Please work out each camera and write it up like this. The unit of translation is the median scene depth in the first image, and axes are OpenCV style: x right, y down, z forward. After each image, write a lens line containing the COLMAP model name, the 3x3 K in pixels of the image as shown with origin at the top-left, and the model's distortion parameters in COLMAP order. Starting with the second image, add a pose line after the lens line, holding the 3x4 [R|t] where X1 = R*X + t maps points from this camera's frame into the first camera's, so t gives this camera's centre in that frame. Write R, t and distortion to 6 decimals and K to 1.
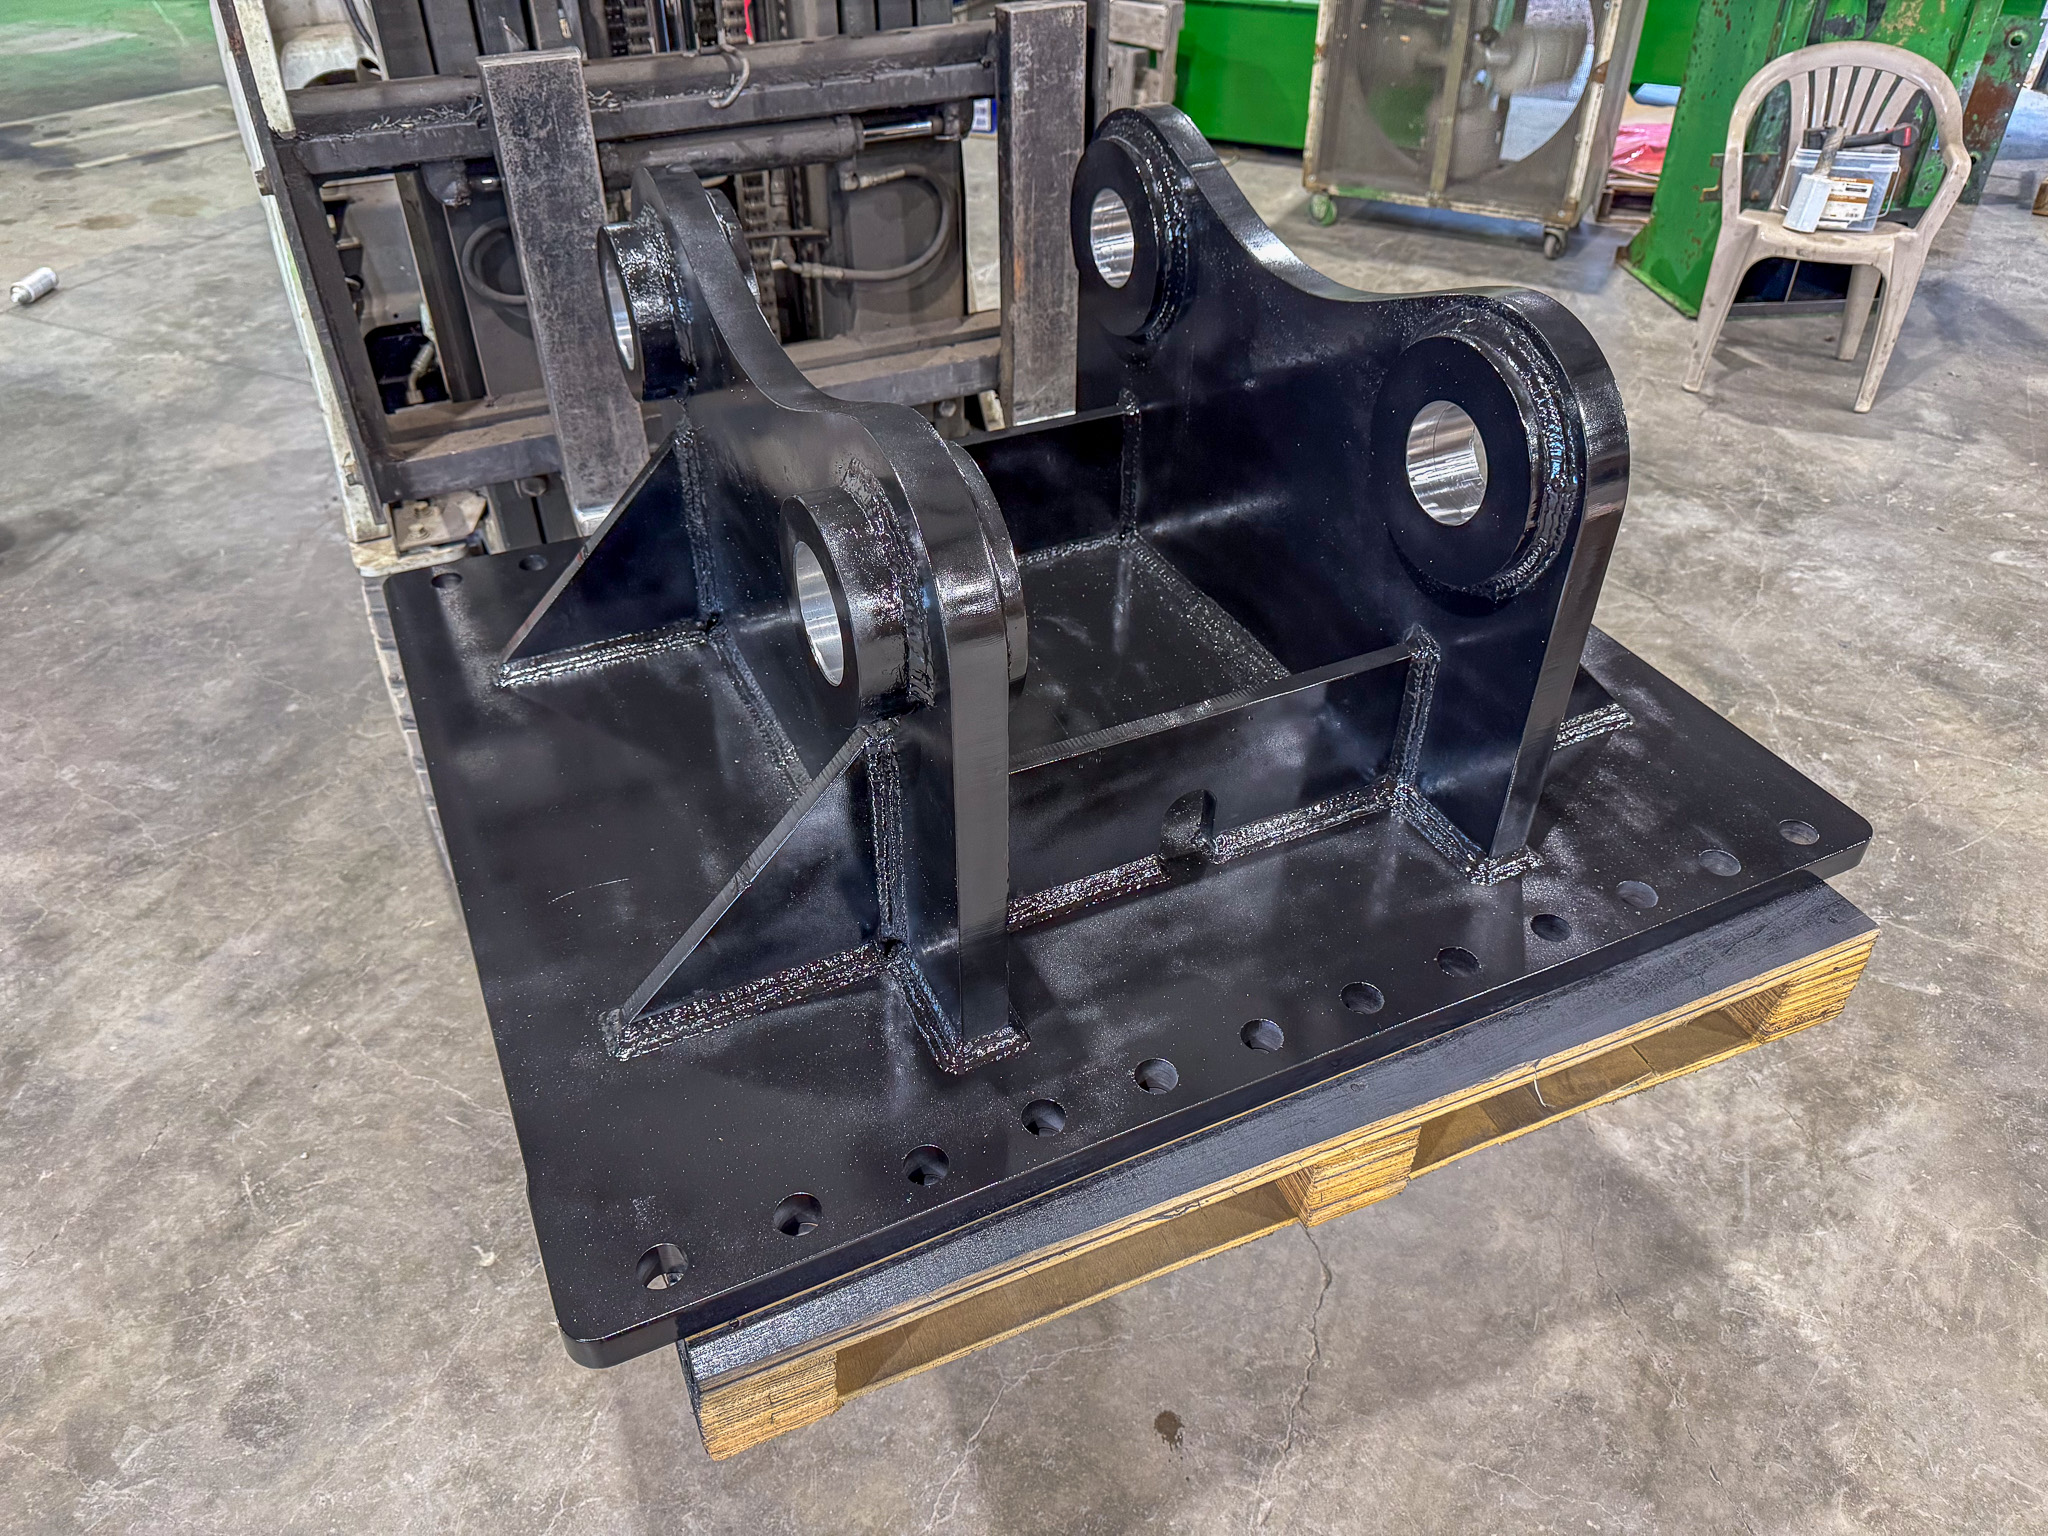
lens RADIAL K [[1442.4, 0, 1022.1], [0, 1442.4, 768.3], [0, 0, 1]] dist [0.001561, -0.000274]
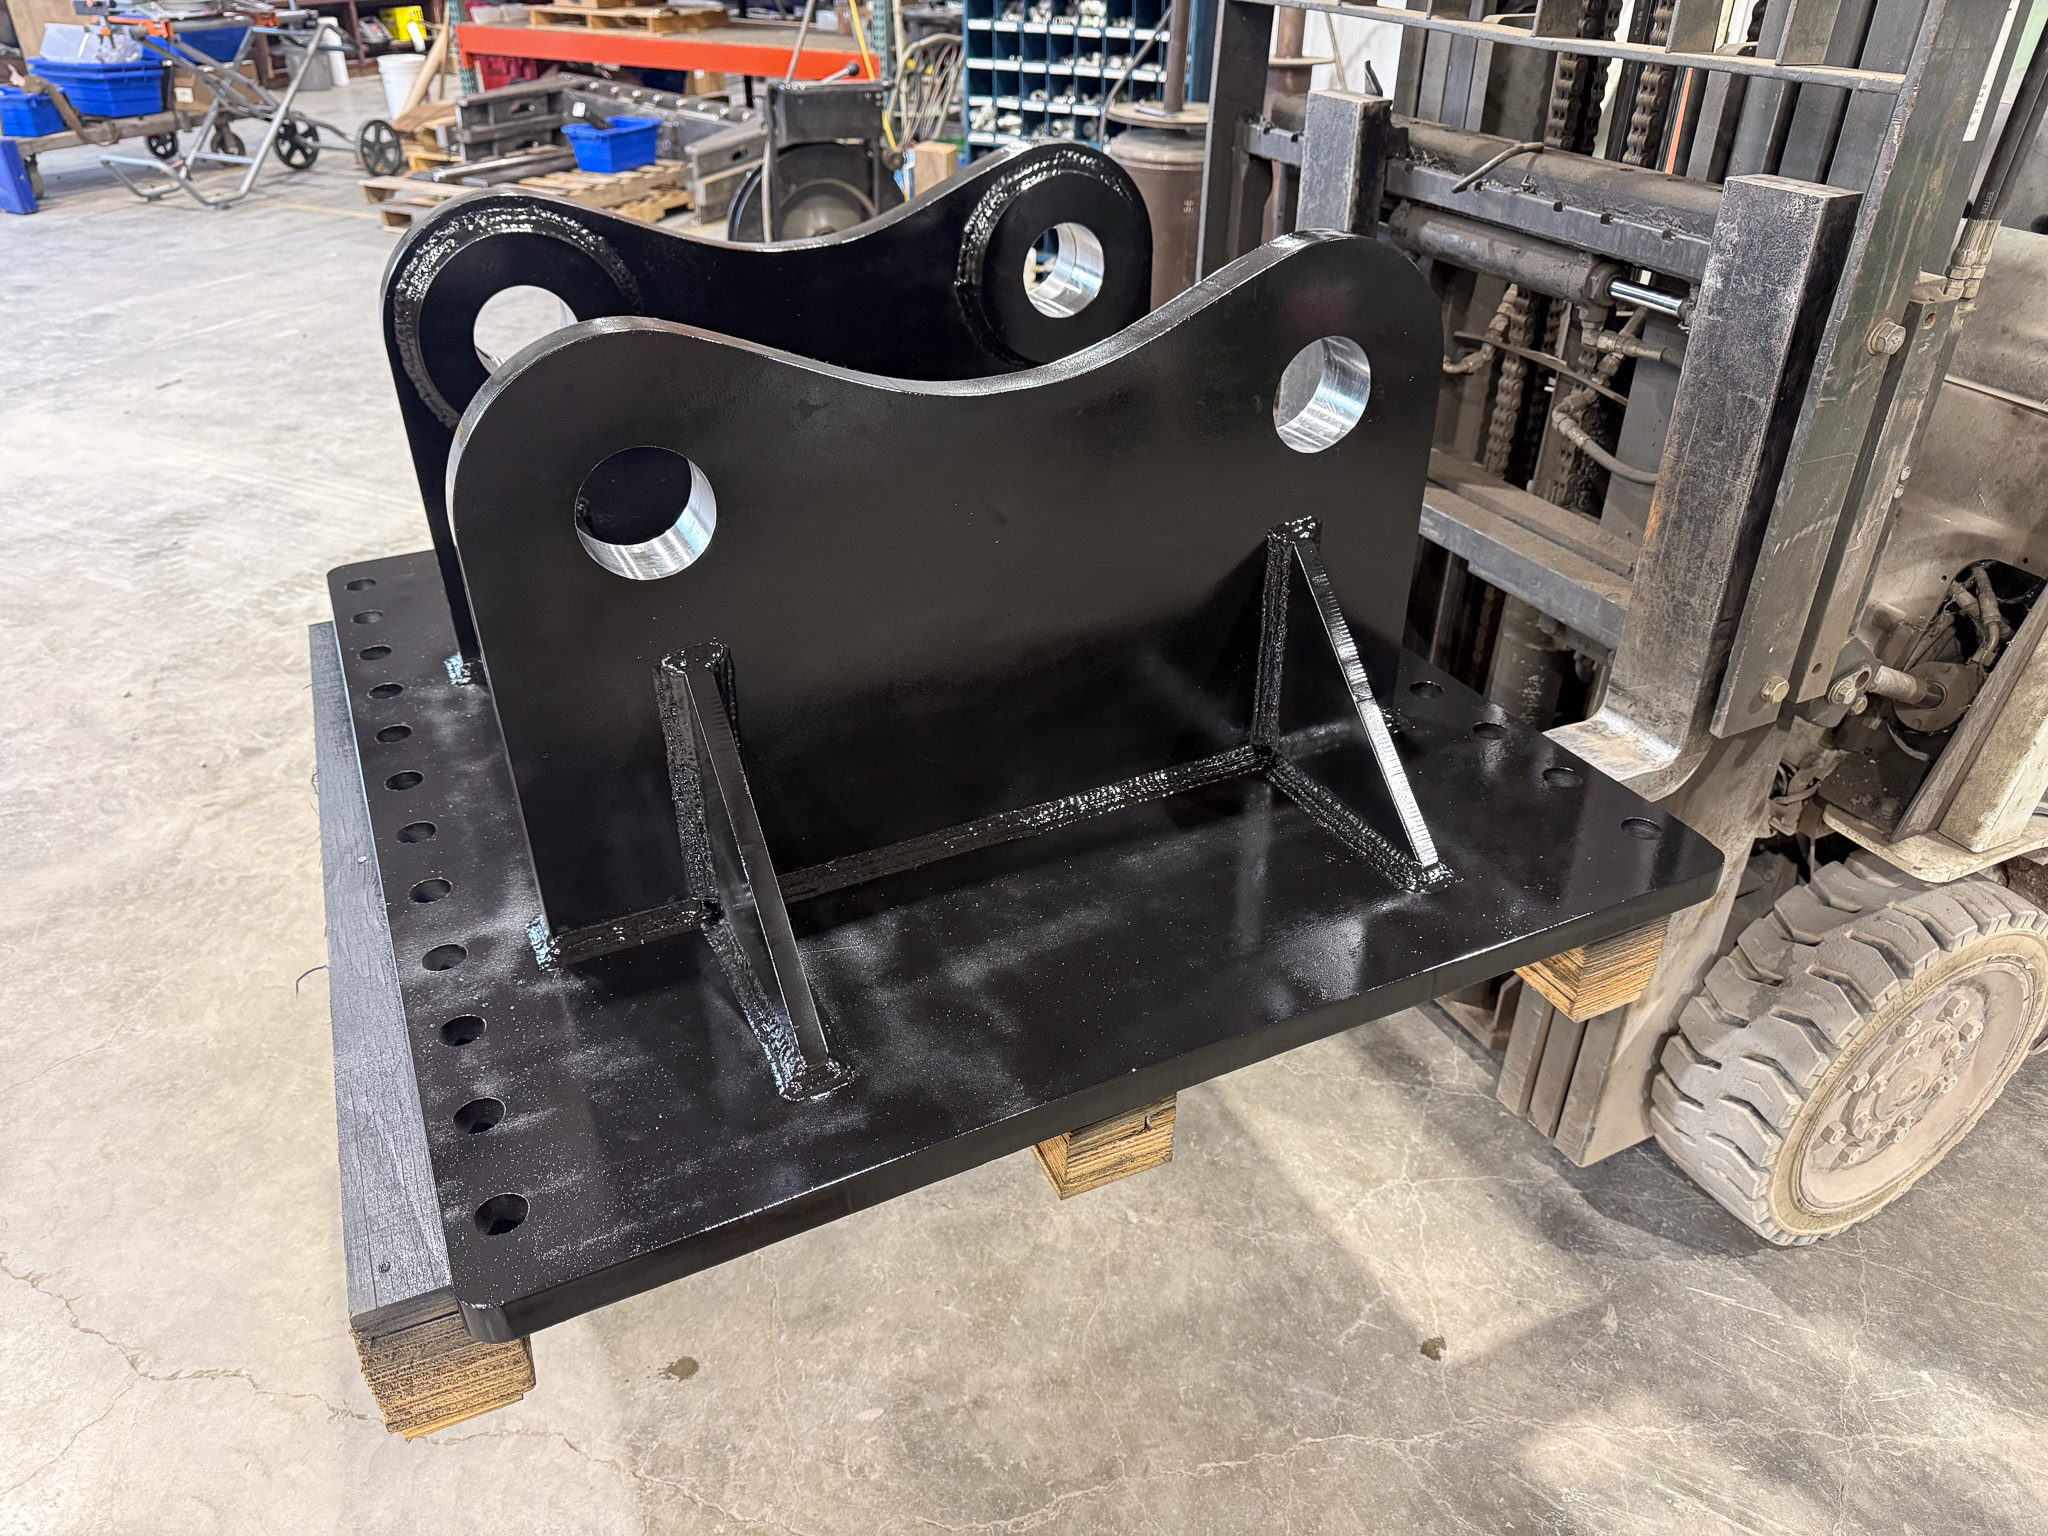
lens RADIAL K [[1442.4, 0, 1025.6], [0, 1442.4, 765.5], [0, 0, 1]] dist [0.001561, -0.000274]
pose [[0.017798, 0.534537, -0.844958, 0.733952], [-0.618164, 0.670101, 0.410898, -0.397014], [0.785848, 0.515009, 0.342358, 0.613336]]
